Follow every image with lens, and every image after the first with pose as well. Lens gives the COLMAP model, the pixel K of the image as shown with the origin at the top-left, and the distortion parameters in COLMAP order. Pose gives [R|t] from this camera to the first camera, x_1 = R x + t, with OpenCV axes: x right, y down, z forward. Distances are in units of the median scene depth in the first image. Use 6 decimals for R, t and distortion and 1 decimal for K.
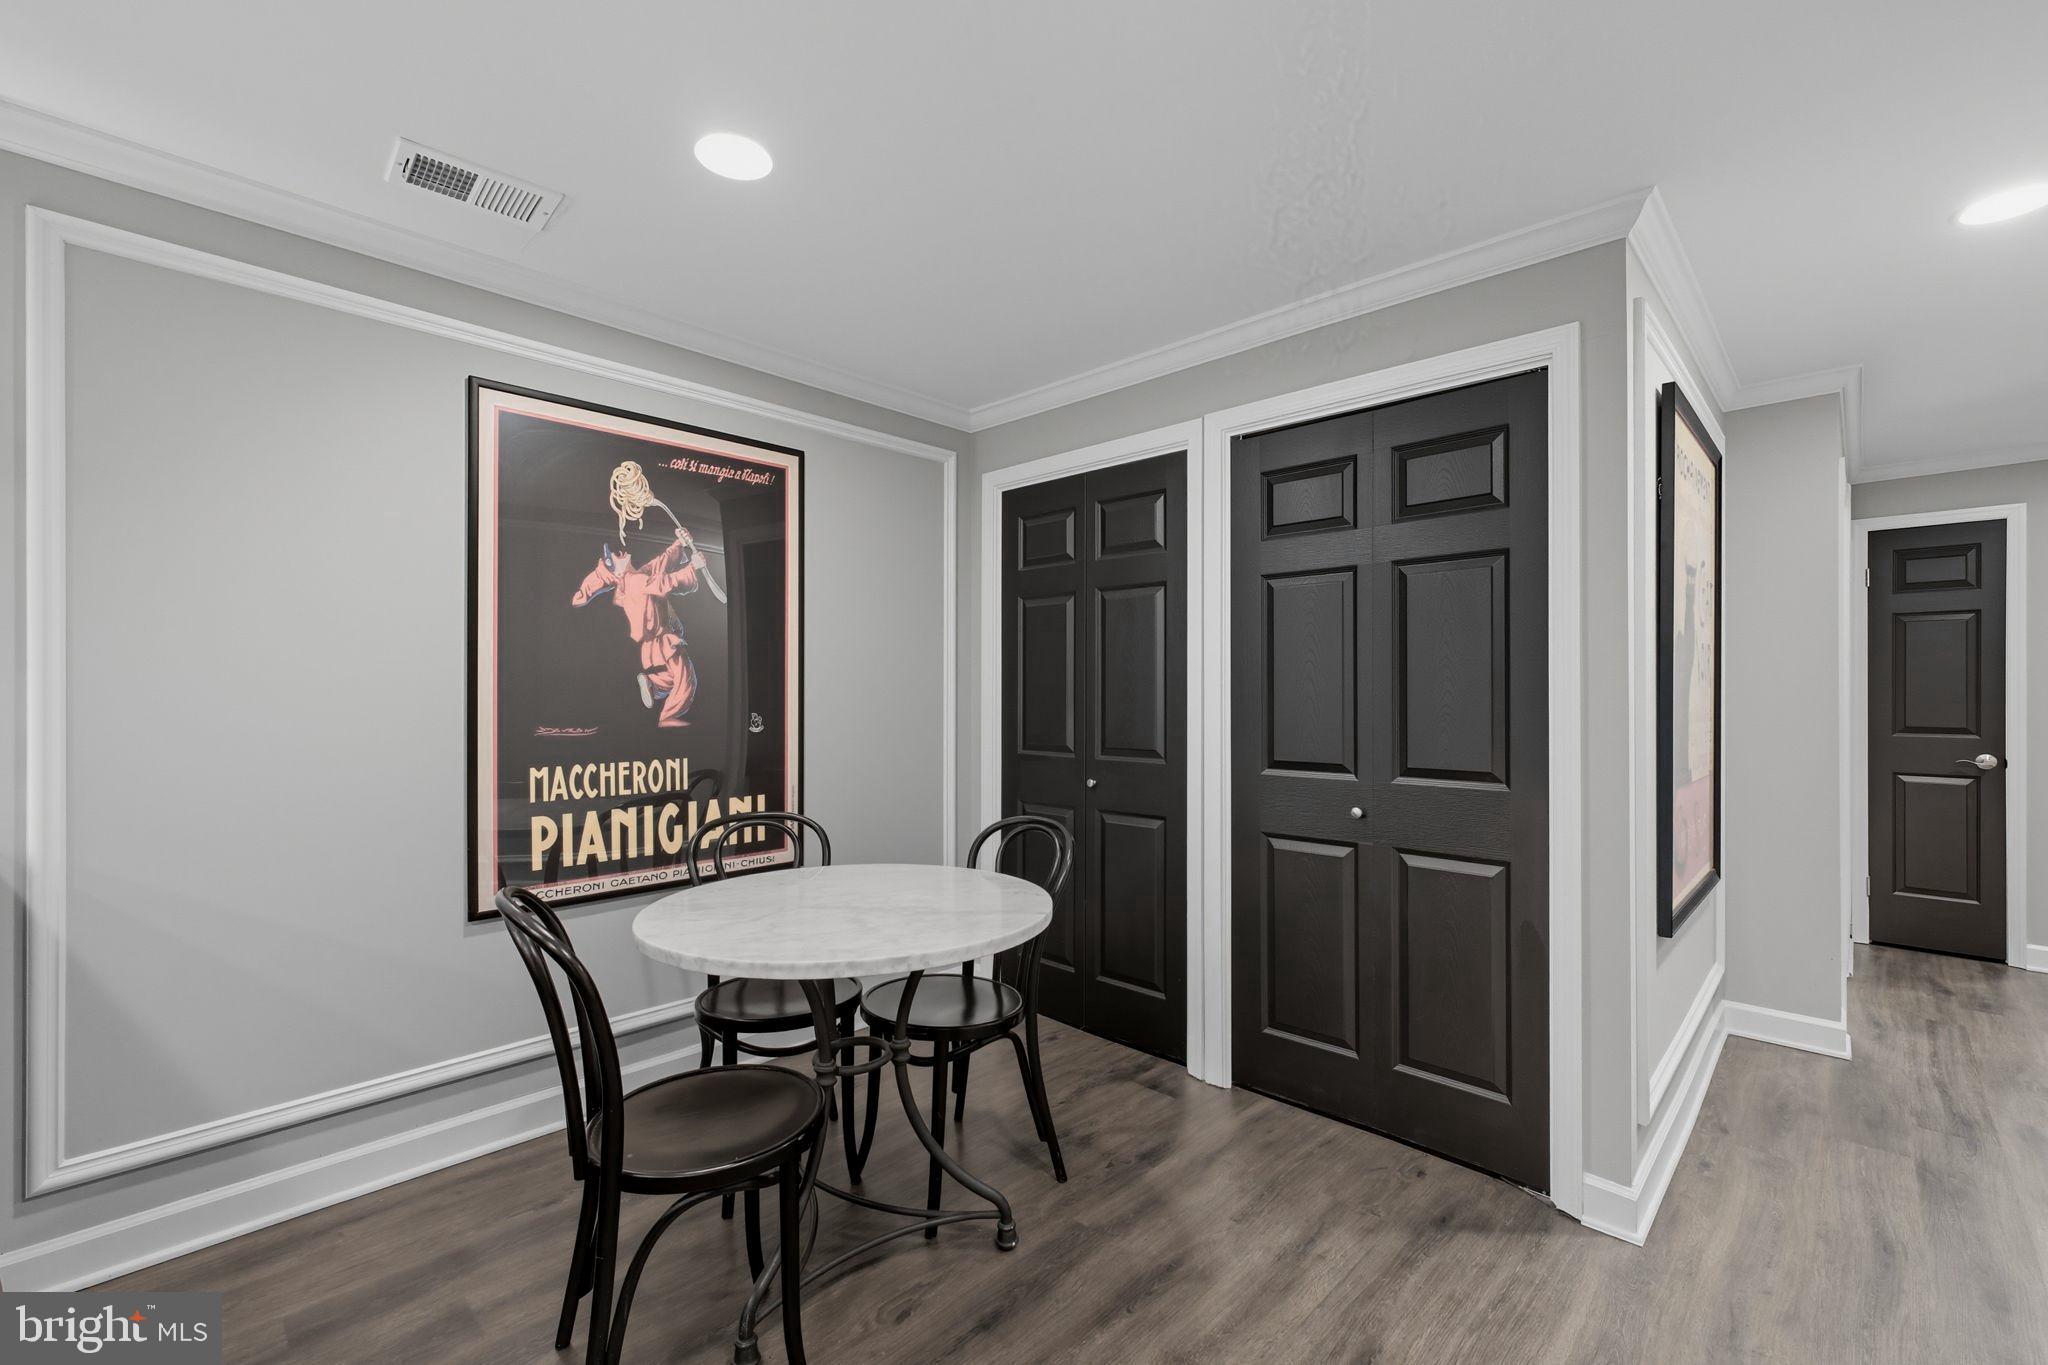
lens RADIAL K [[877.1, 0, 1036.6], [0, 877.1, 692.3], [0, 0, 1]] dist [-0.003015, -0.000528]
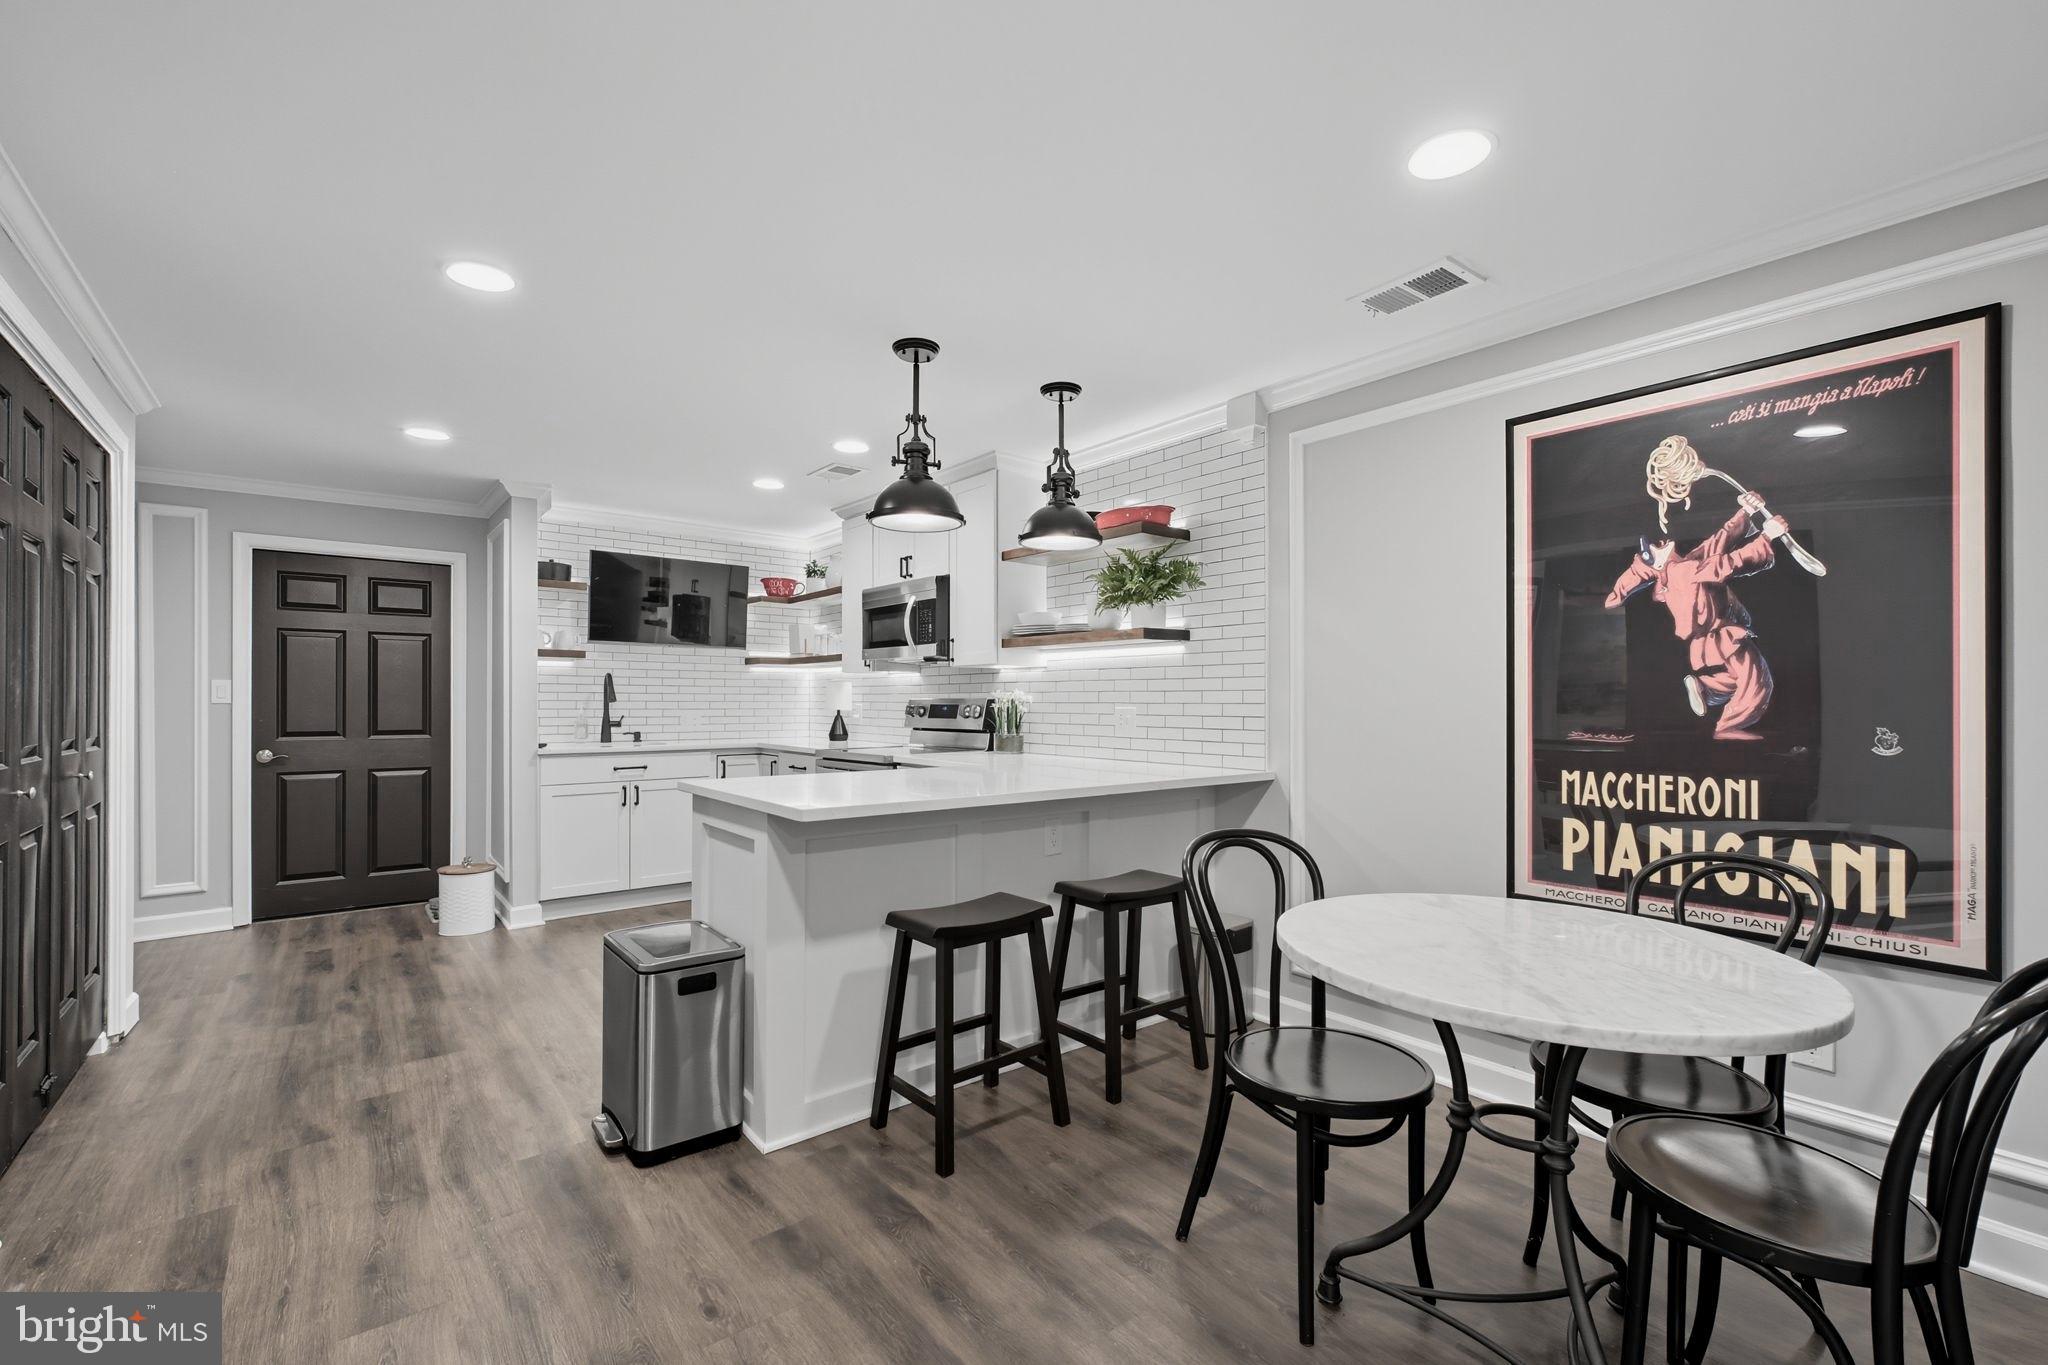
lens RADIAL K [[877.1, 0, 1033.5], [0, 877.1, 690.2], [0, 0, 1]] dist [-0.003015, -0.000528]
pose [[-0.140219, -0.002990, -0.990116, 0.499507], [0.005819, 0.999976, -0.003844, -0.007644], [0.990103, -0.006300, -0.140199, 0.483223]]
